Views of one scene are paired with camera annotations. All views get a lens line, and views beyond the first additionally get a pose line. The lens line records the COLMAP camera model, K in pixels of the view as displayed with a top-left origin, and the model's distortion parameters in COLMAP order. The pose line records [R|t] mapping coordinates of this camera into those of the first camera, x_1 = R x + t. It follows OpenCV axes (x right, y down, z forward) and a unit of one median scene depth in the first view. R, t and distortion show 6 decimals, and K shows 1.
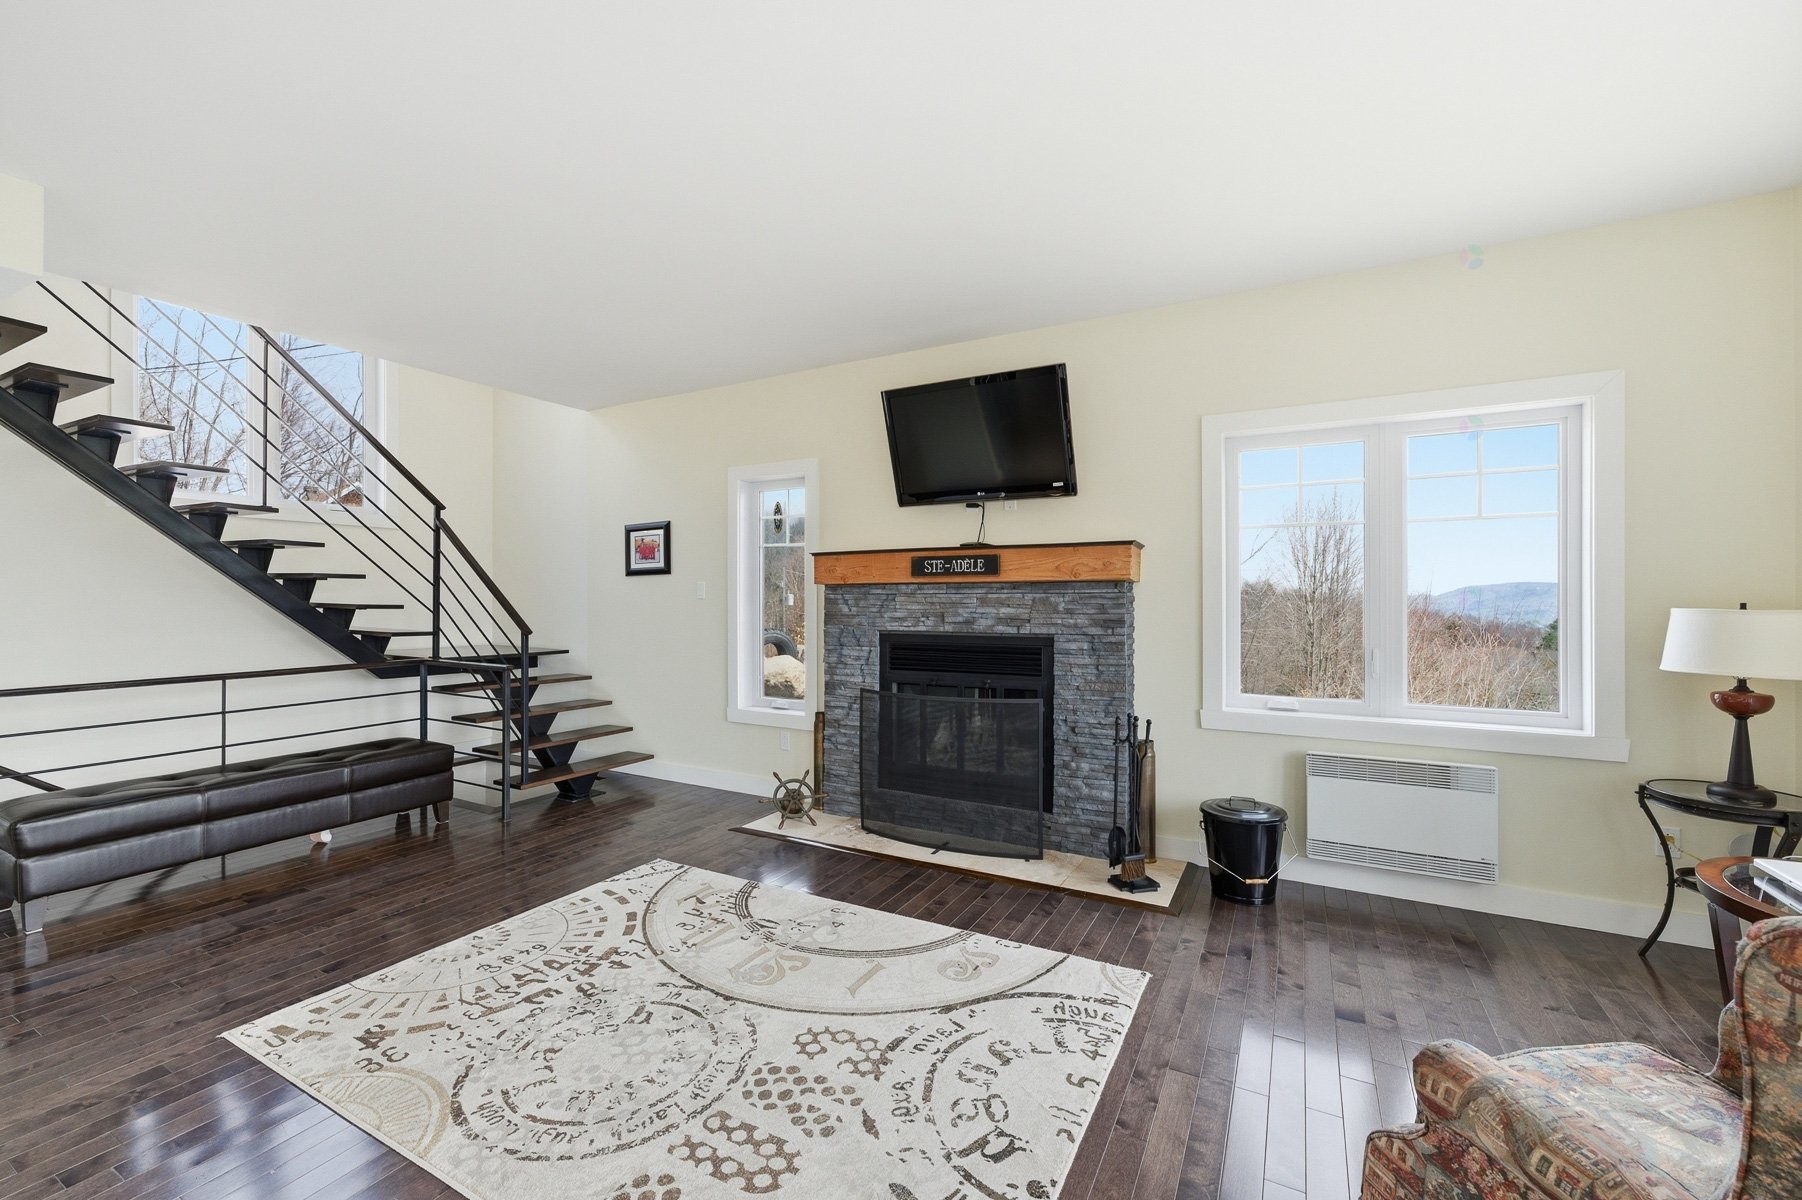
lens RADIAL K [[731.3, 0, 915.0], [0, 731.3, 602.9], [0, 0, 1]] dist [-0.002093, 0.002591]
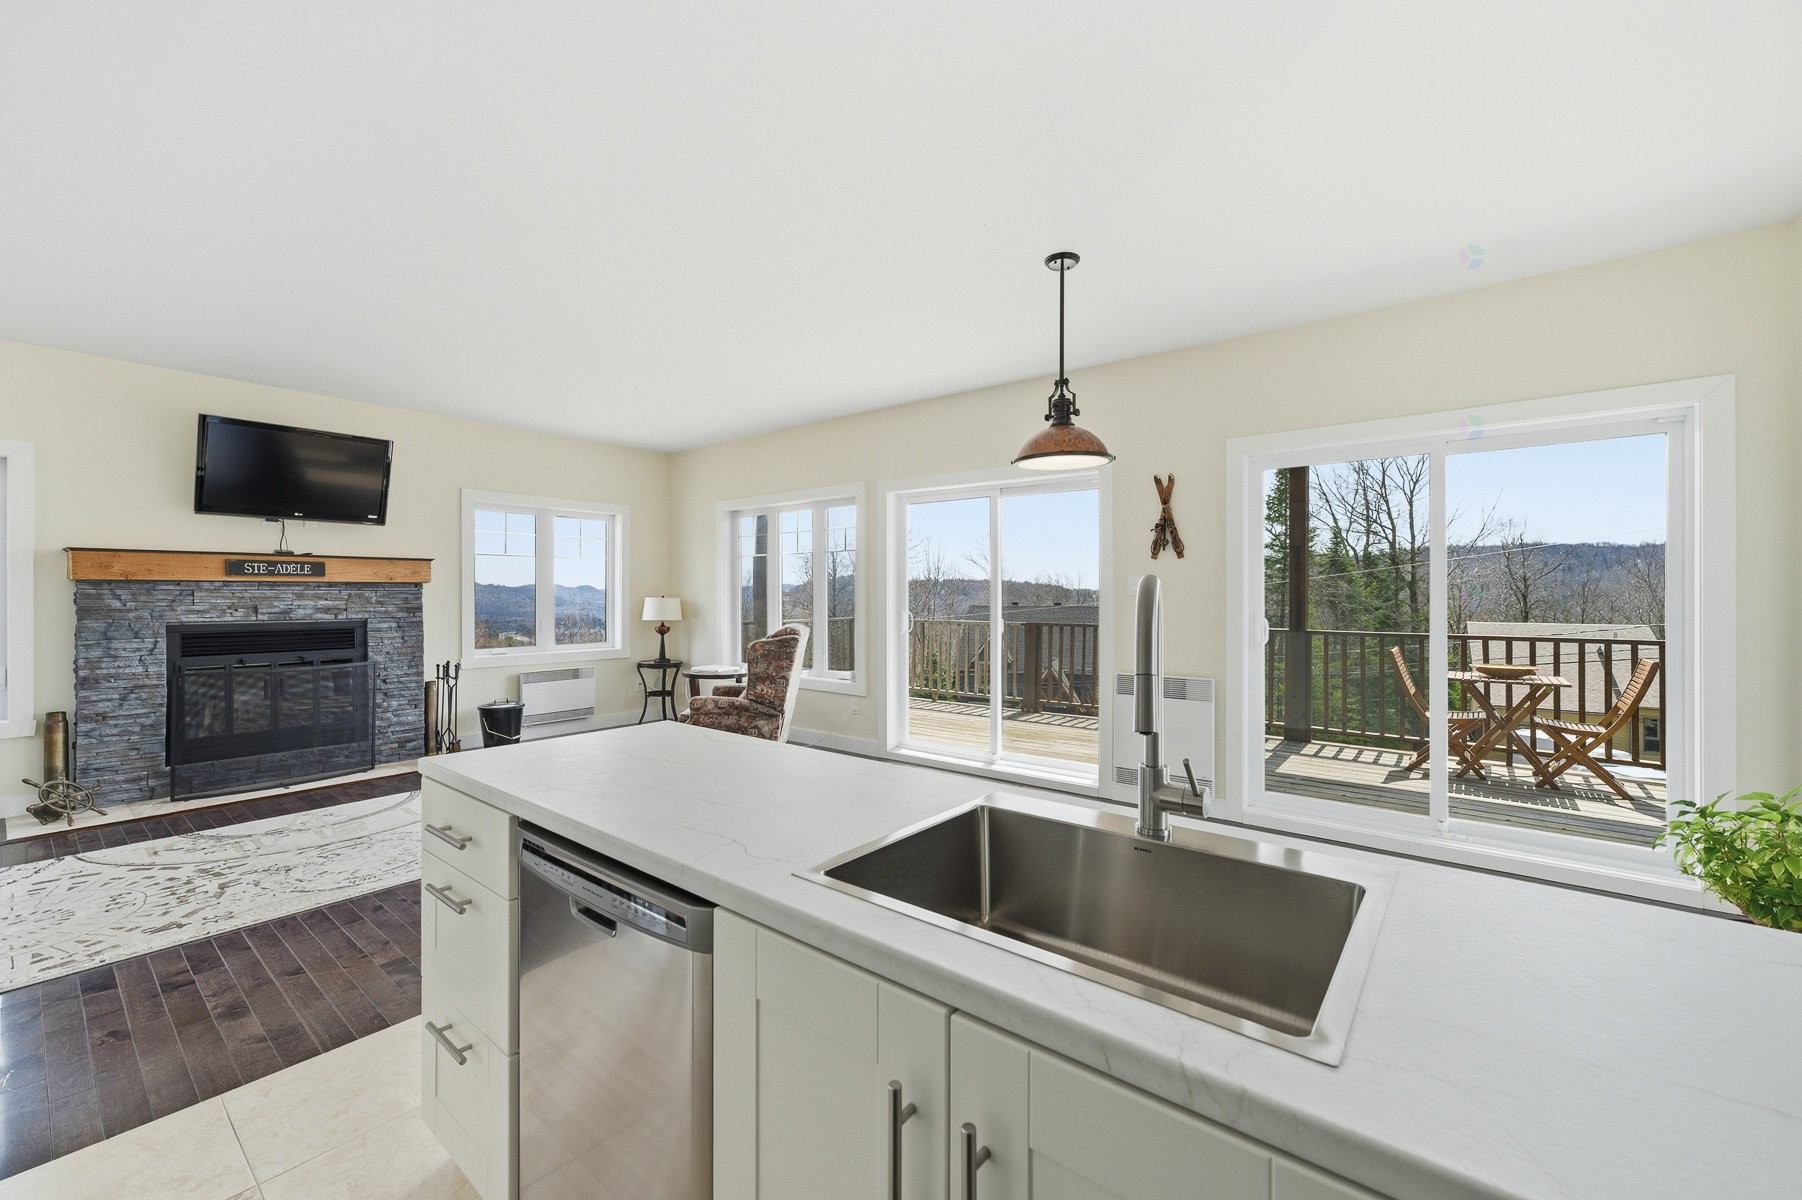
lens RADIAL K [[731.3, 0, 891.7], [0, 731.3, 595.1], [0, 0, 1]] dist [-0.002093, 0.002591]
pose [[0.195389, 0.000118, 0.980726, -1.075123], [0.006378, 0.999979, -0.001391, 0.005342], [-0.980705, 0.006527, 0.195384, -0.323683]]
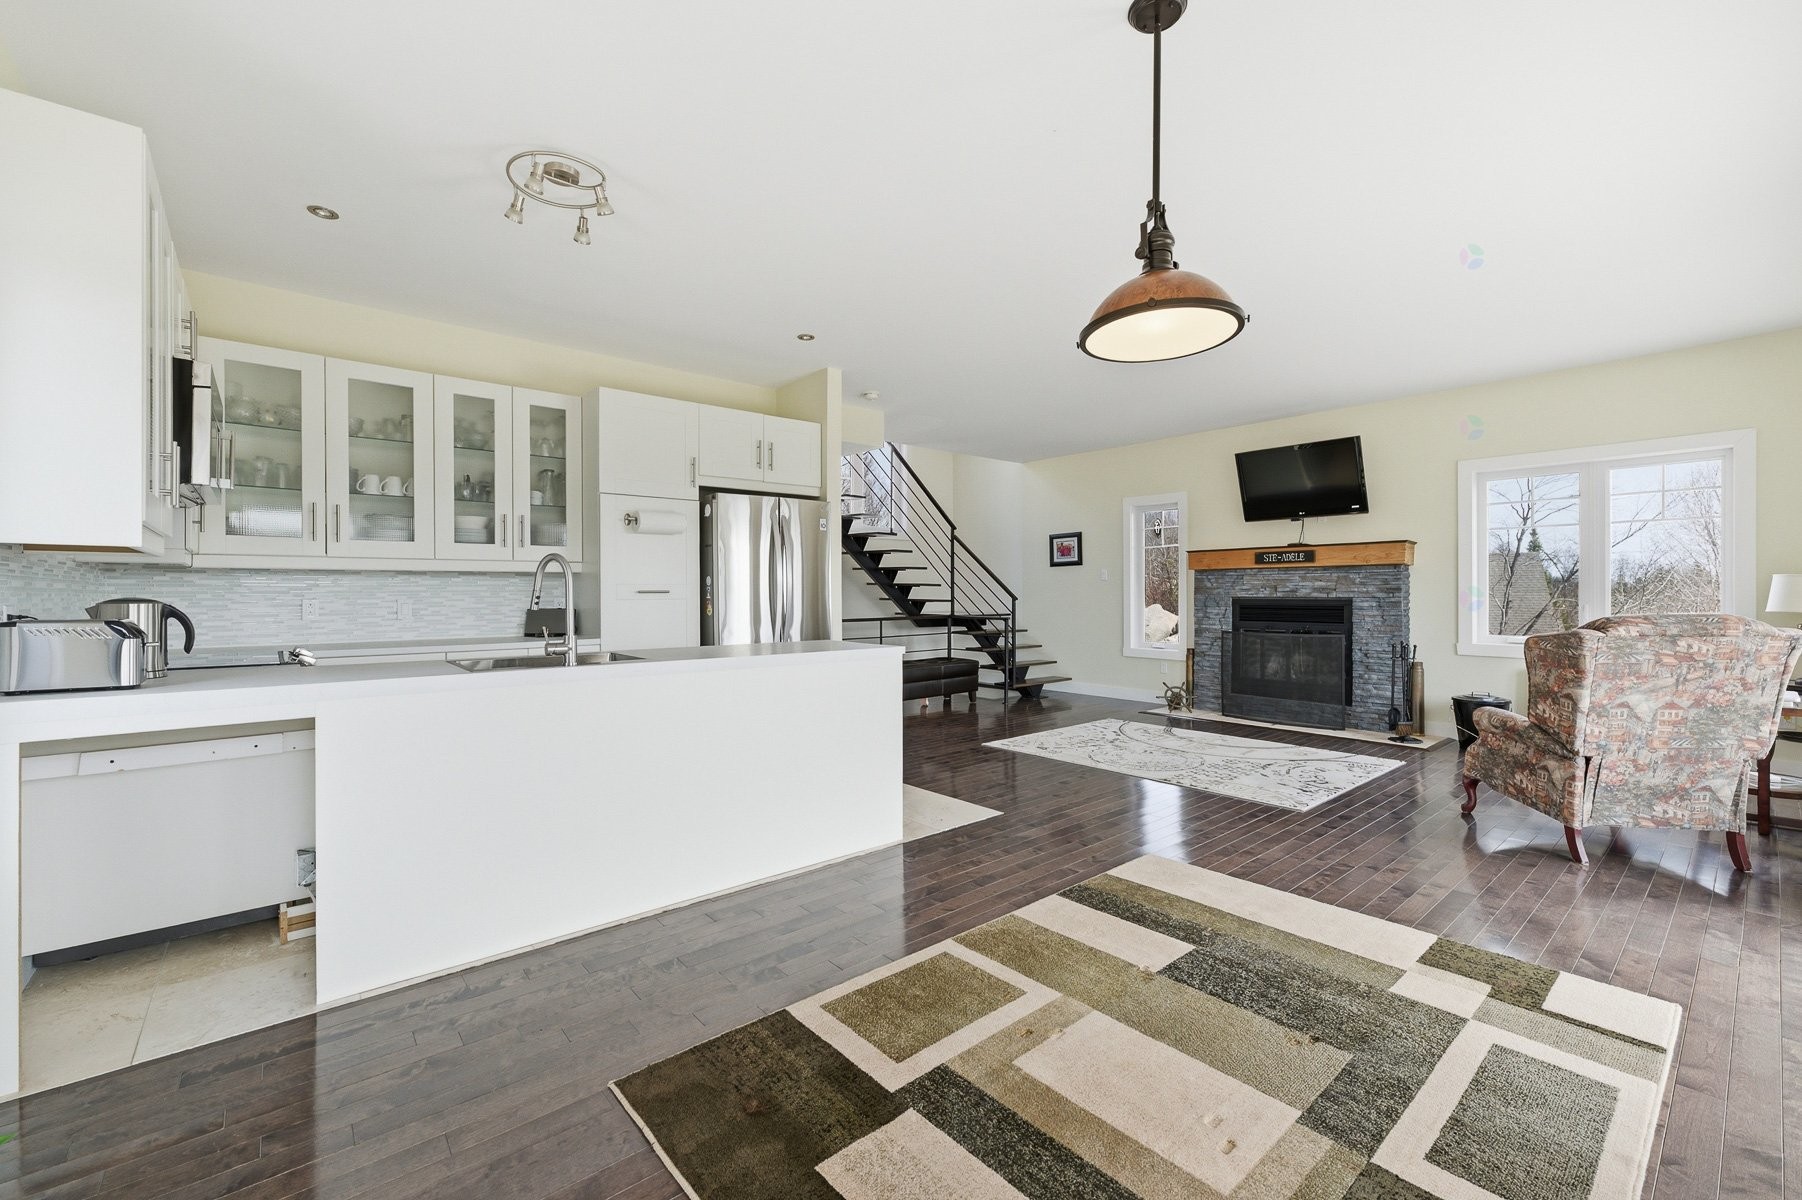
lens RADIAL K [[731.3, 0, 913.0], [0, 731.3, 592.8], [0, 0, 1]] dist [-0.002093, 0.002591]
pose [[0.931914, -0.000903, -0.362679, -0.142194], [-0.000247, 0.999995, -0.003123, 0.039371], [0.362680, 0.003000, 0.931909, -0.934060]]
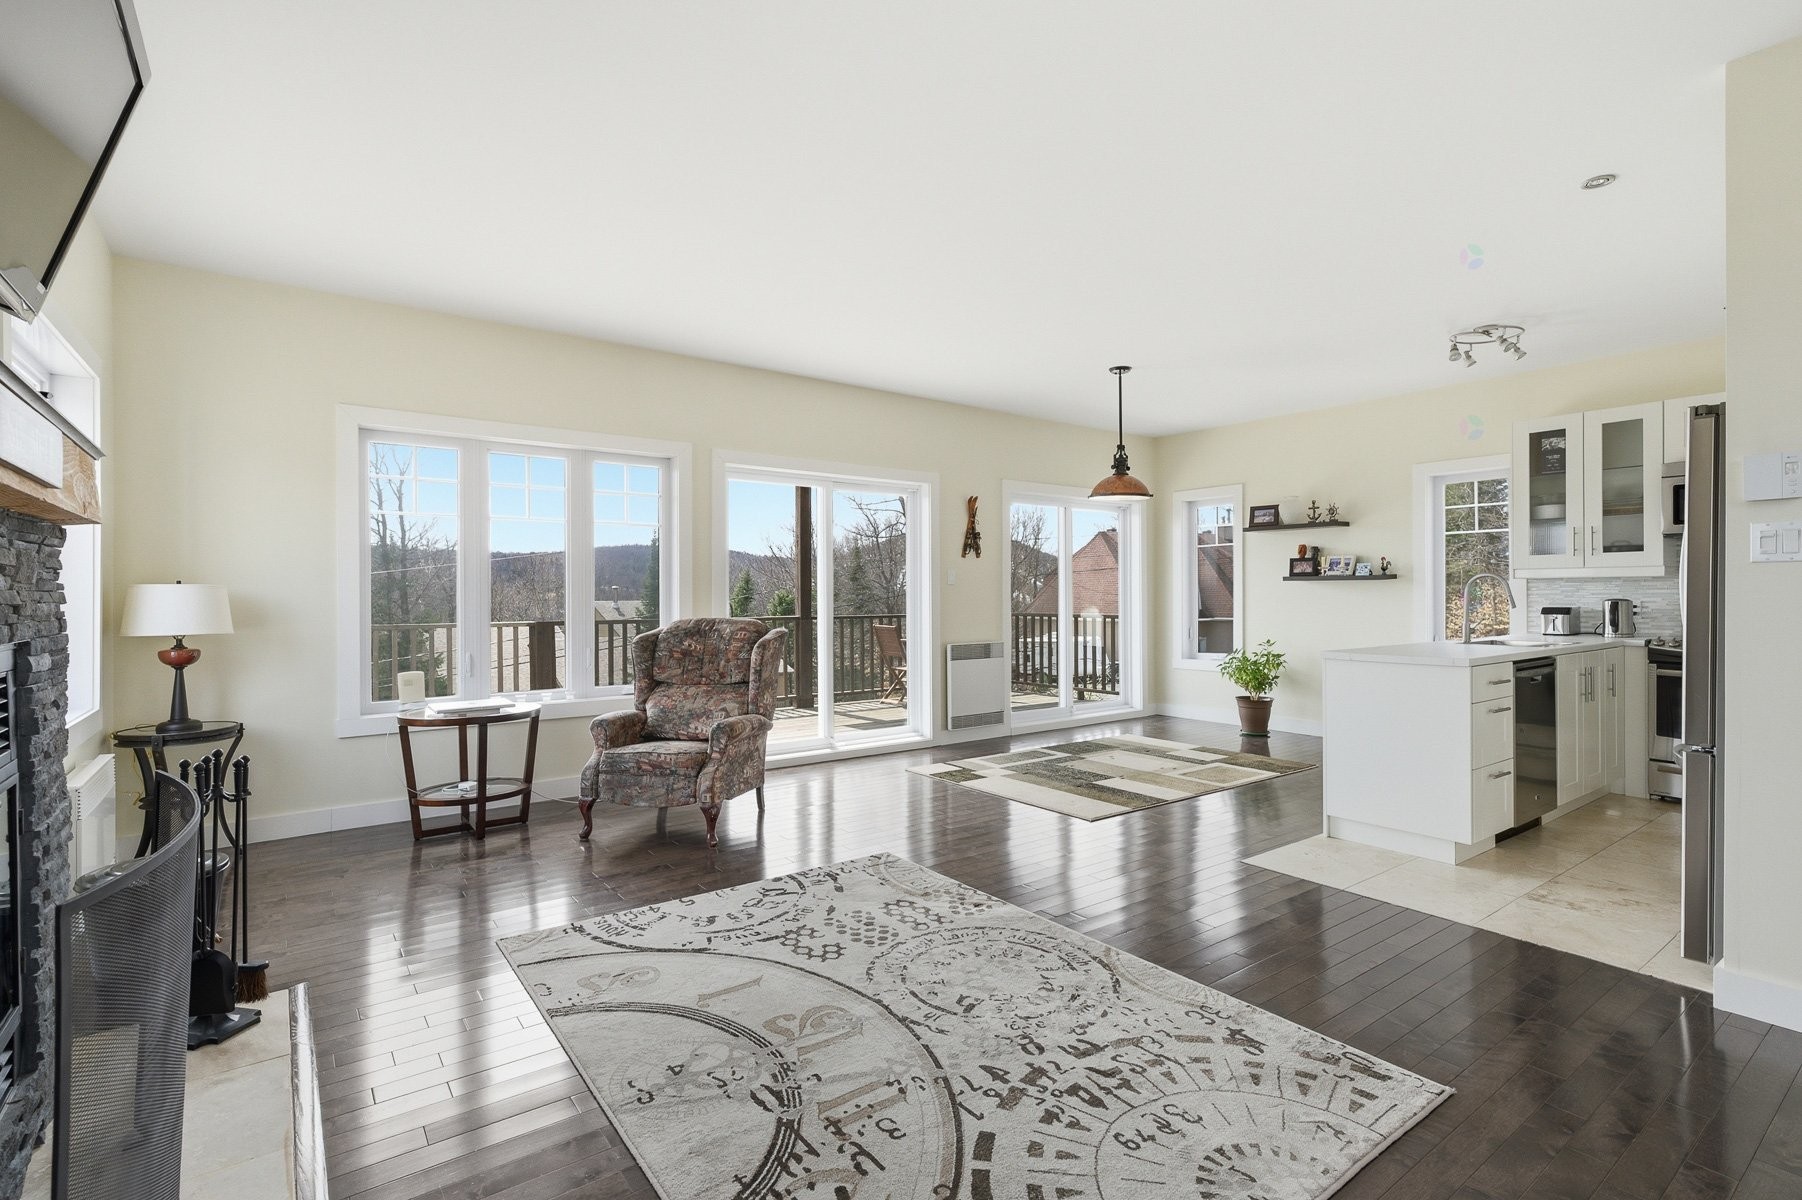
lens RADIAL K [[858.2, 0, 925.6], [0, 858.2, 594.7], [0, 0, 1]] dist [0.006431, 0.000412]
pose [[-0.913871, 0.005060, 0.405974, -0.494912], [0.007411, 0.999964, 0.004219, 0.020534], [-0.405938, 0.006864, -0.913875, 1.292730]]
